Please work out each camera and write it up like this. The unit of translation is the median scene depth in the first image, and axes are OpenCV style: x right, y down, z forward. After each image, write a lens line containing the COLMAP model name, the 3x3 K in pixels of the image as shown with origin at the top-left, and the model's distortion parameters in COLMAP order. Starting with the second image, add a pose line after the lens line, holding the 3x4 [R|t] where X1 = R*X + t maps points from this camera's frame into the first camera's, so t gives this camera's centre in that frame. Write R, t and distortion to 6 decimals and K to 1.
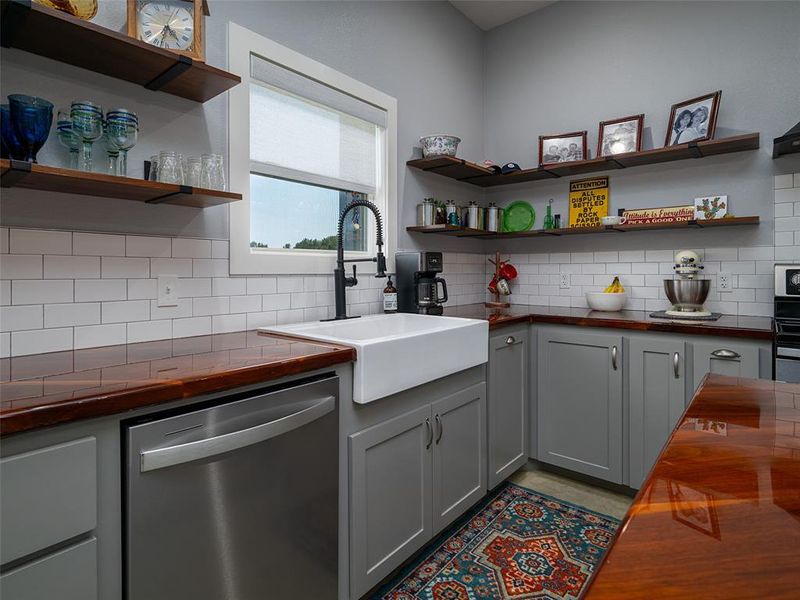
lens RADIAL K [[432.5, 0, 402.5], [0, 432.5, 273.2], [0, 0, 1]] dist [0.006764, 0.002105]
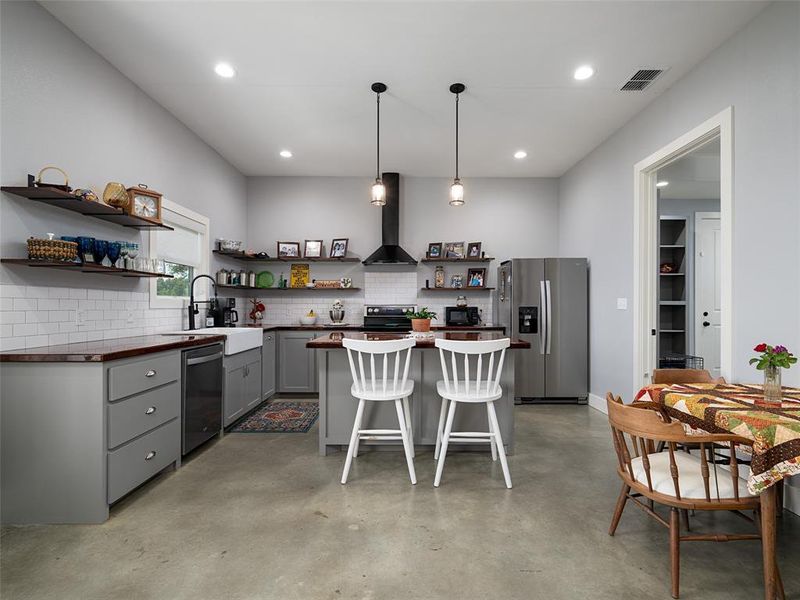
lens RADIAL K [[381.1, 0, 397.7], [0, 381.1, 306.3], [0, 0, 1]] dist [0.002504, -0.000346]
pose [[0.774491, 0.004509, 0.632569, -0.479747], [-0.001076, 0.999983, -0.005810, 0.001705], [-0.632584, 0.003819, 0.774482, -0.946312]]
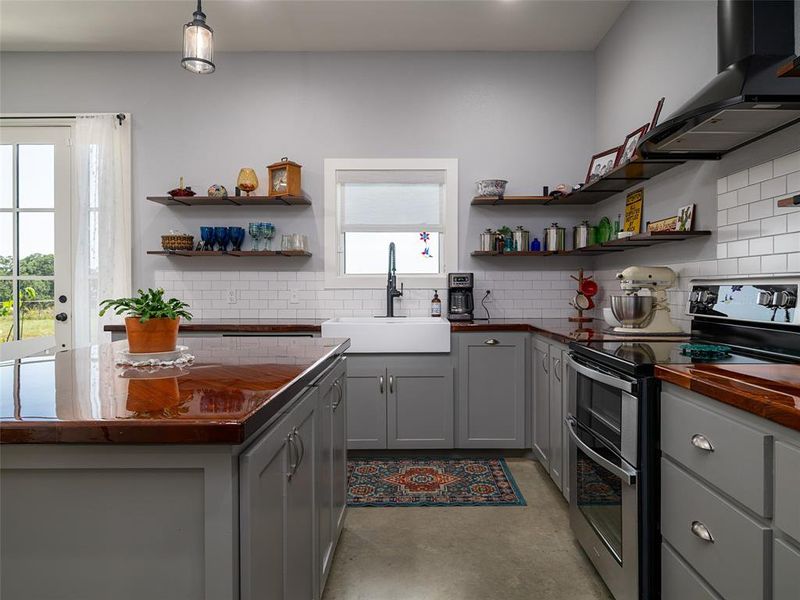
lens RADIAL K [[519.1, 0, 413.4], [0, 519.1, 283.9], [0, 0, 1]] dist [0.000445, 0.002200]
pose [[0.642386, -0.003297, -0.766374, 1.226069], [-0.002959, 0.999973, -0.006782, -0.003092], [0.766376, 0.006624, 0.642359, -0.145196]]
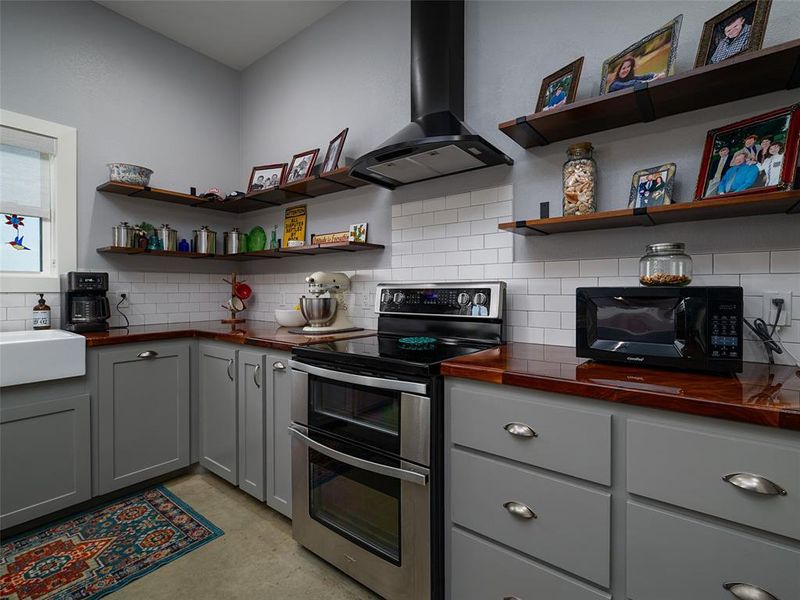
lens RADIAL K [[381.1, 0, 411.4], [0, 381.1, 292.6], [0, 0, 1]] dist [0.002504, -0.000346]
pose [[0.998321, 0.001628, 0.057894, 0.821702], [-0.001757, 0.999996, 0.002177, -0.001526], [-0.057890, -0.002275, 0.998320, 0.015592]]
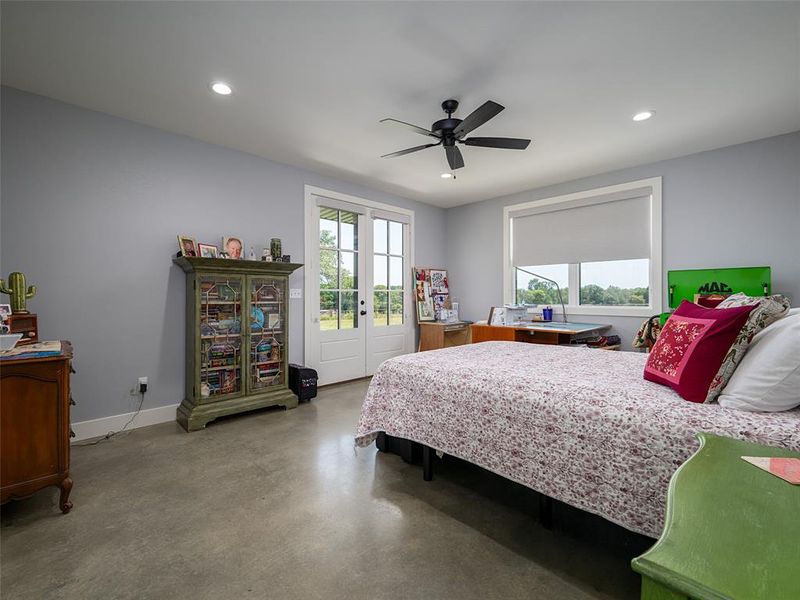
lens RADIAL K [[381.1, 0, 400.3], [0, 381.1, 298.8], [0, 0, 1]] dist [0.002504, -0.000346]
pose [[0.995624, -0.001226, -0.093436, -0.414472], [0.000473, 0.999967, -0.008087, 0.035647], [0.093443, 0.008008, 0.995592, -2.180162]]
